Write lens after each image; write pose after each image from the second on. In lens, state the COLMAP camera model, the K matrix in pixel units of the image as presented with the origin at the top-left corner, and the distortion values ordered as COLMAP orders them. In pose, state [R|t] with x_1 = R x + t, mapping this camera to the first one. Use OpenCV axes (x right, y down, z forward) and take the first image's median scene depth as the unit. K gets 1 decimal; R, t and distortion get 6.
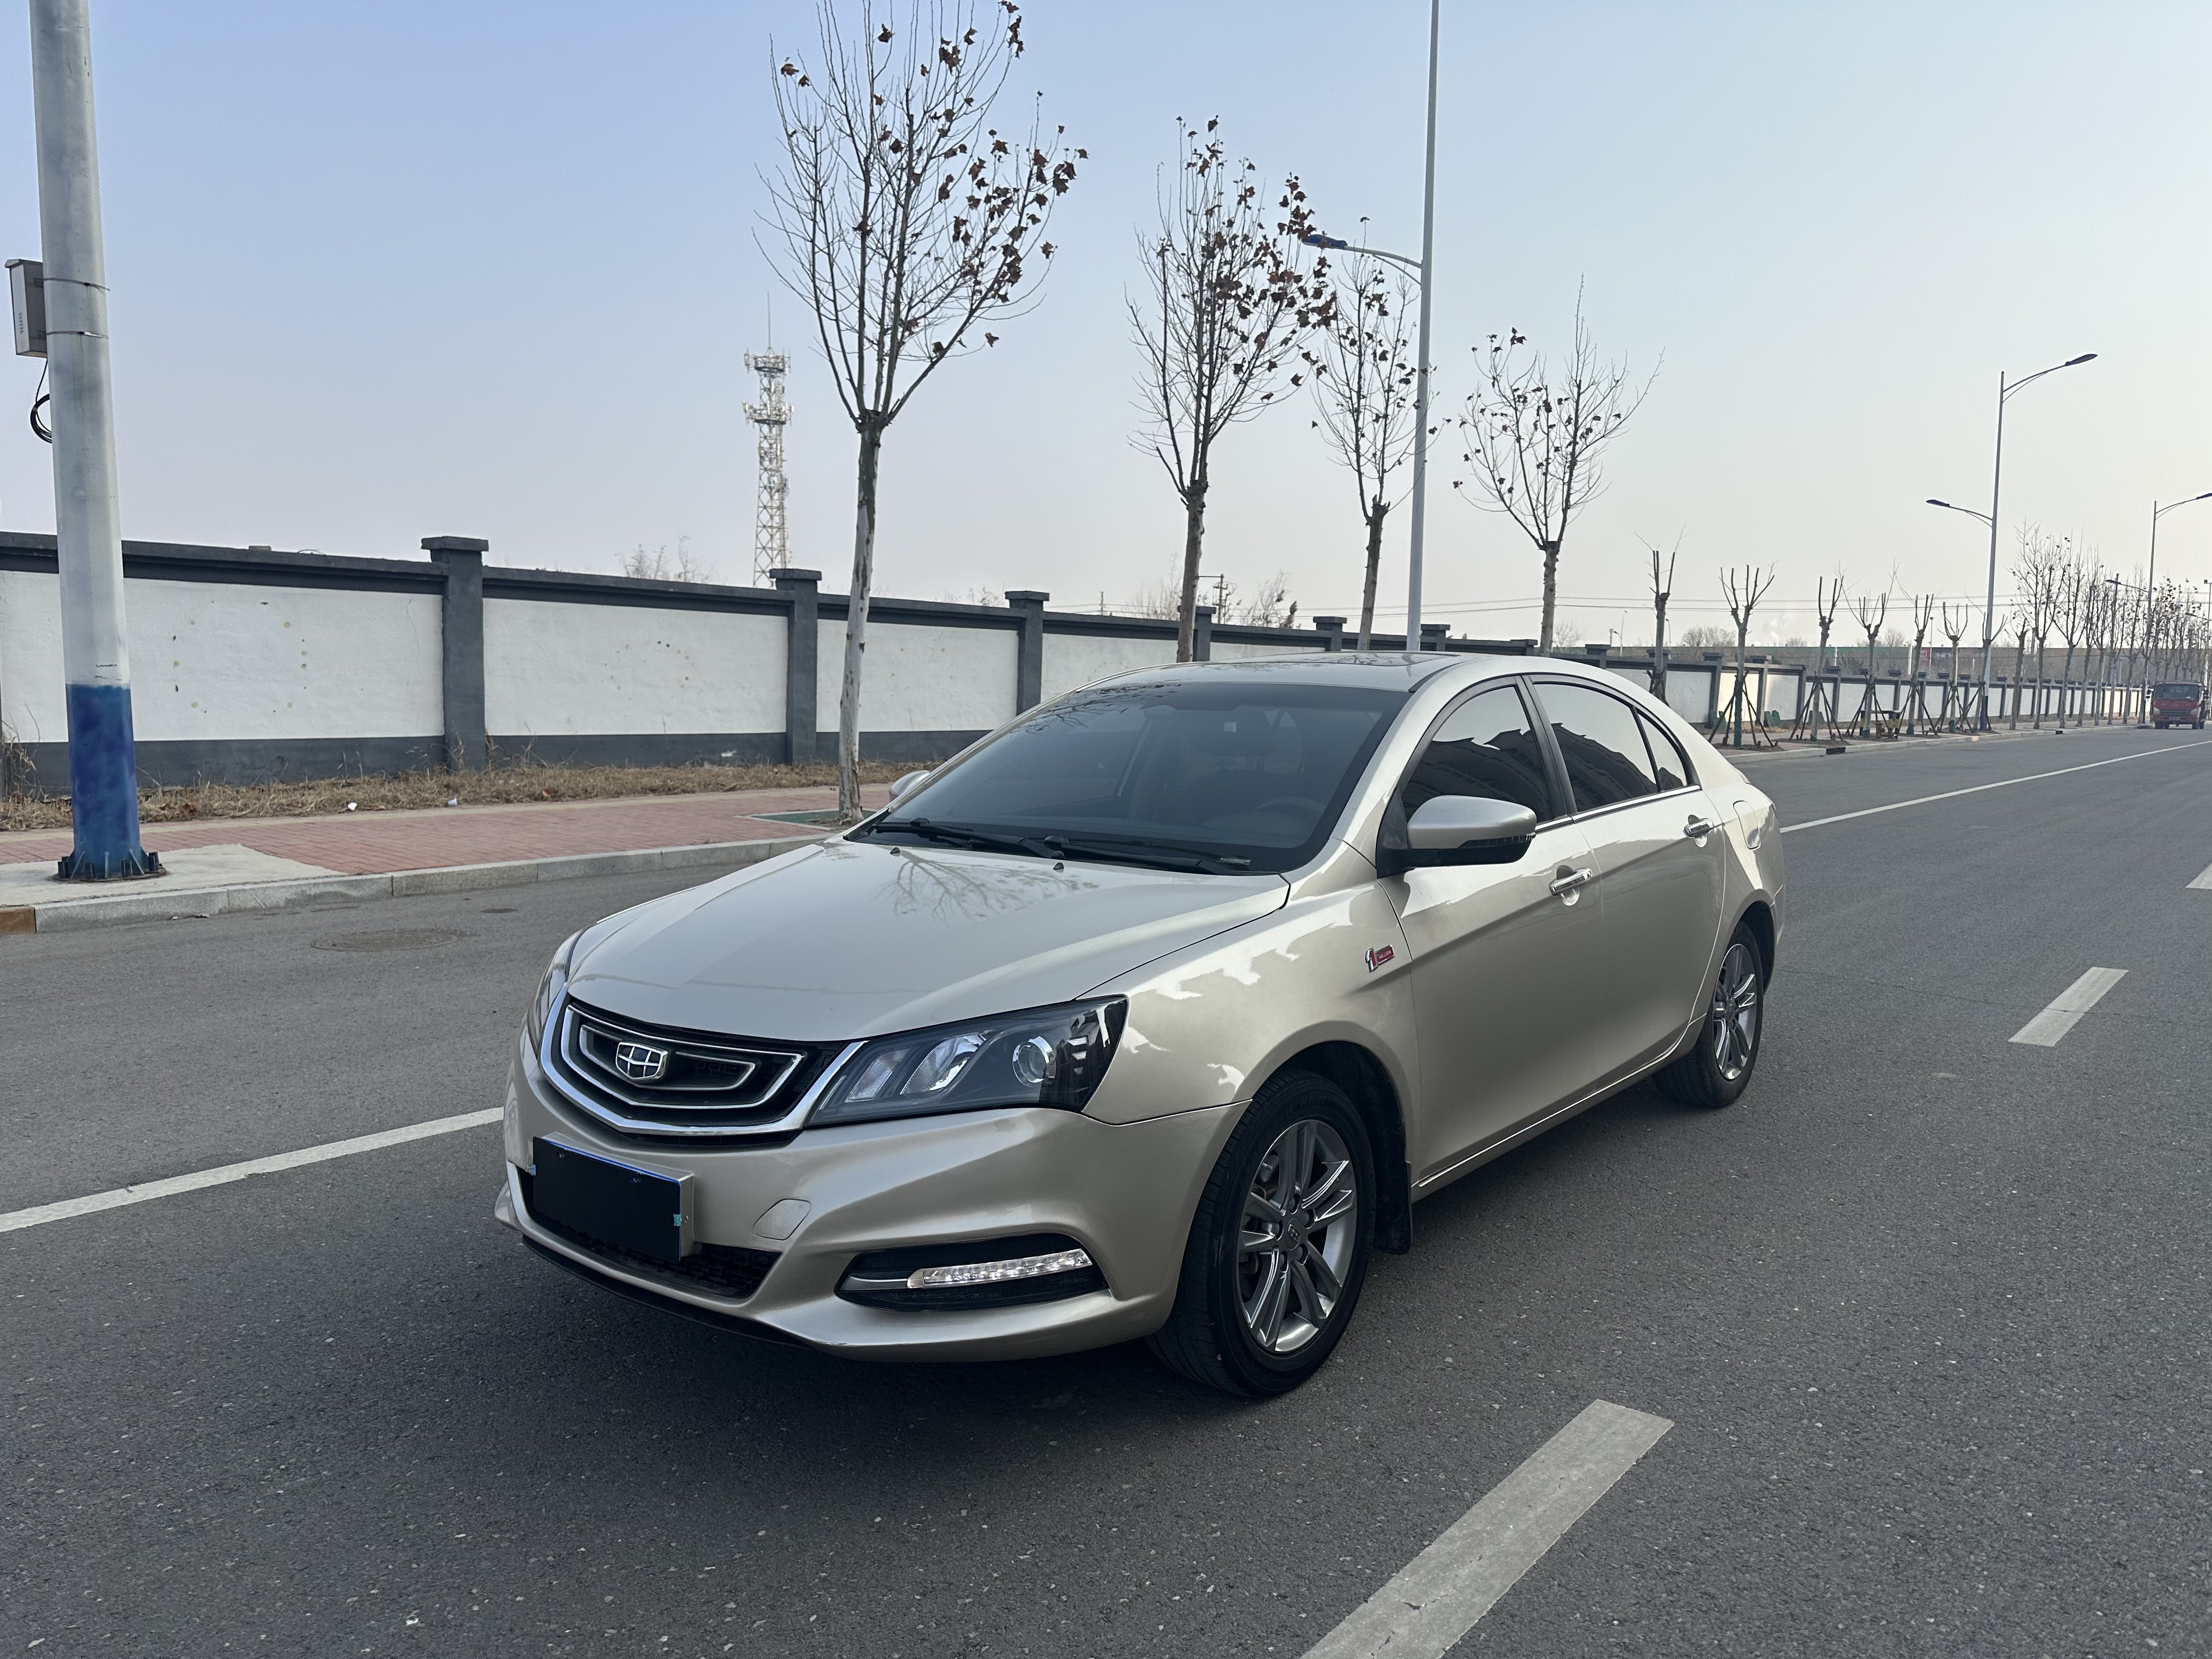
lens RADIAL K [[1562.3, 0, 1070.4], [0, 1562.3, 831.3], [0, 0, 1]] dist [-0.056982, -0.001713]
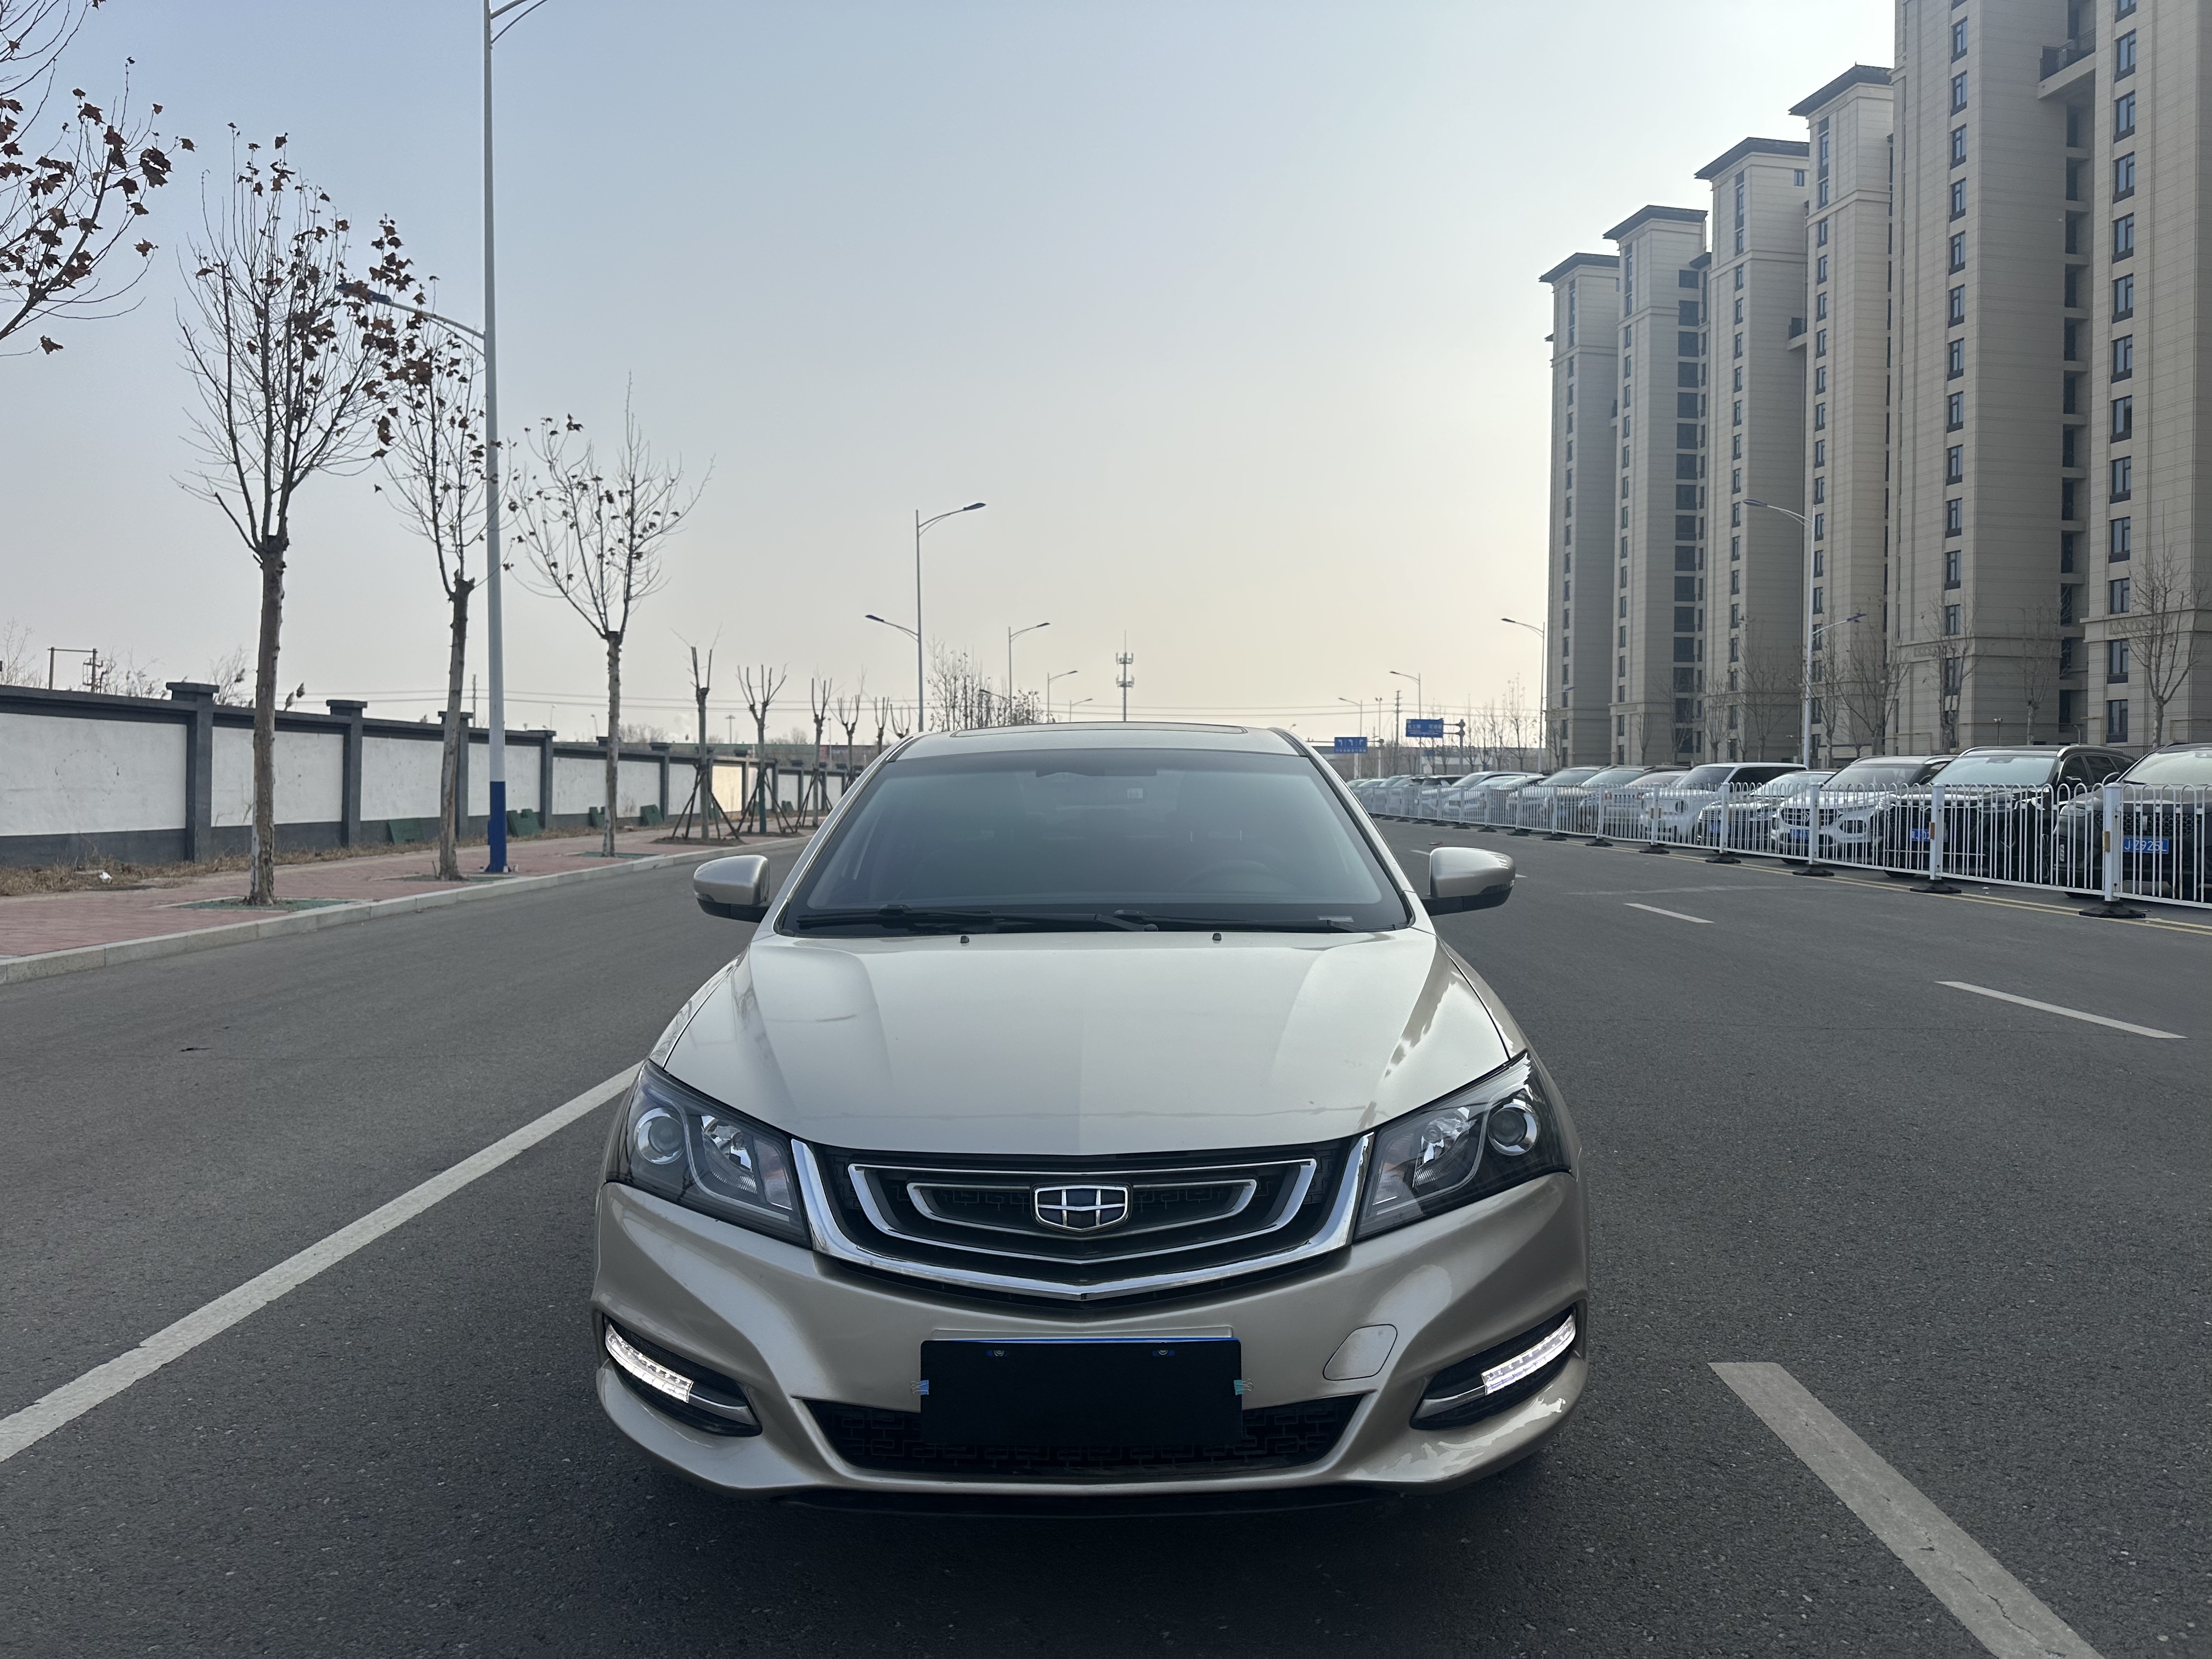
lens RADIAL K [[1562.3, 0, 1070.4], [0, 1562.3, 831.3], [0, 0, 1]] dist [-0.056982, -0.001713]
pose [[0.776703, -0.009957, 0.629789, -0.104218], [0.047970, 0.997906, -0.043382, -0.000682], [-0.628038, 0.063906, 0.775554, 0.052892]]
